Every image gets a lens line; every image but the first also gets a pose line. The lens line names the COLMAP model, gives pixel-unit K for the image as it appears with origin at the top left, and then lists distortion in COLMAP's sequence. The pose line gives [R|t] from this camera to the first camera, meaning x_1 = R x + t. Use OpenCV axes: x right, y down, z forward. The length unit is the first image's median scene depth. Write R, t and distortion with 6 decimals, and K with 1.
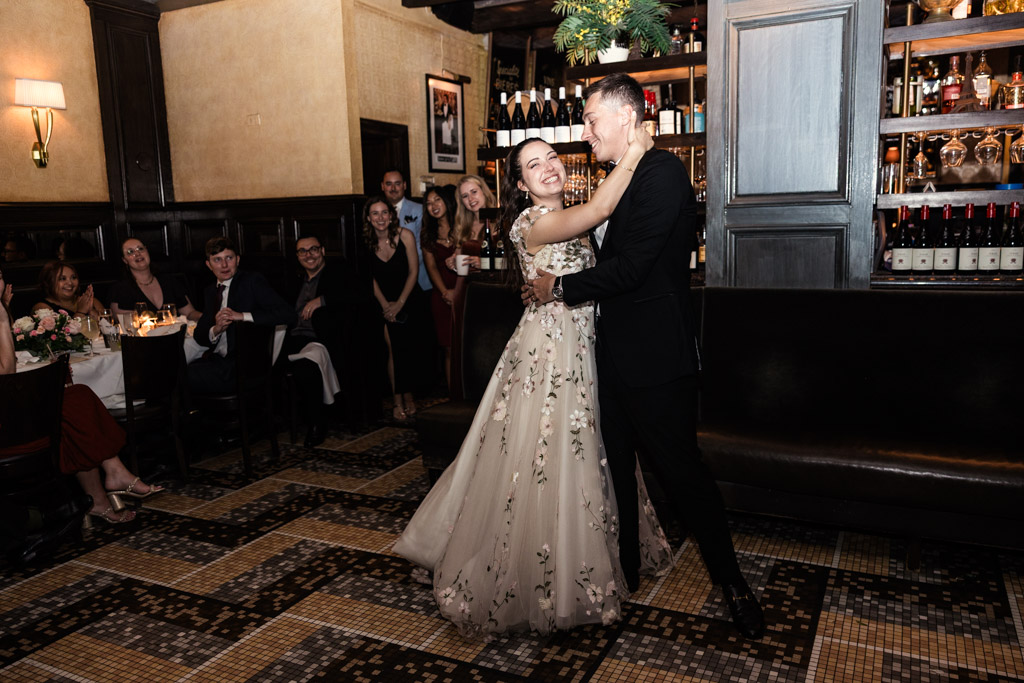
lens RADIAL K [[778.9, 0, 512.0], [0, 778.9, 341.5], [0, 0, 1]] dist [-0.005426, -0.002398]
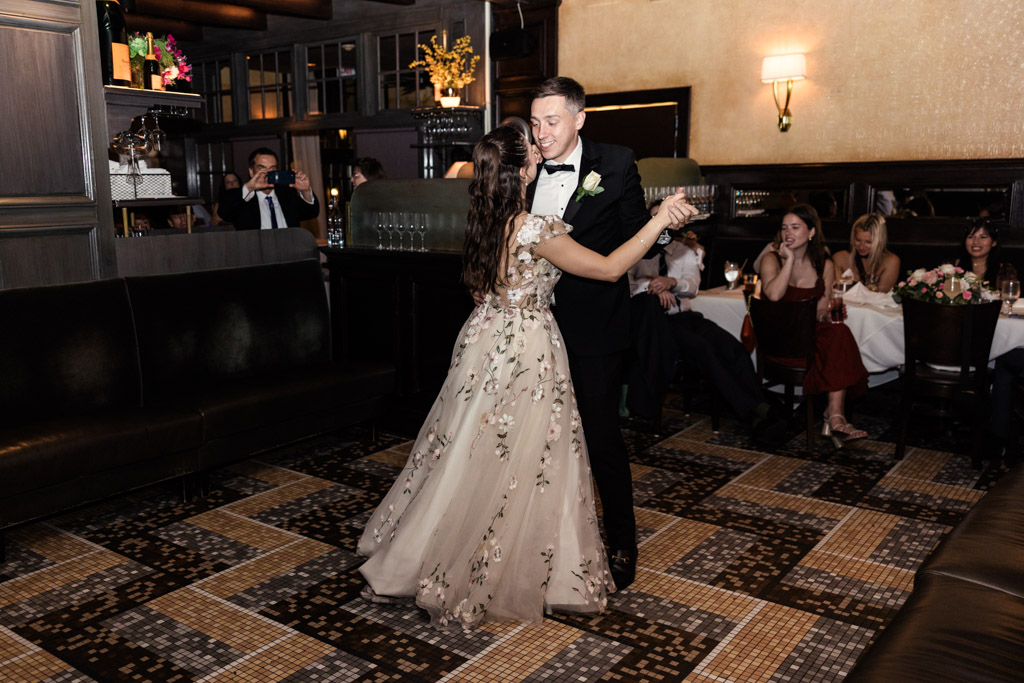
lens RADIAL K [[935.9, 0, 512.0], [0, 935.9, 341.5], [0, 0, 1]] dist [-0.007265, -0.003706]
pose [[-0.151912, 0.203793, -0.967156, 1.023773], [-0.140383, 0.964144, 0.225209, -0.199583], [0.978374, 0.169984, -0.117856, 0.777709]]
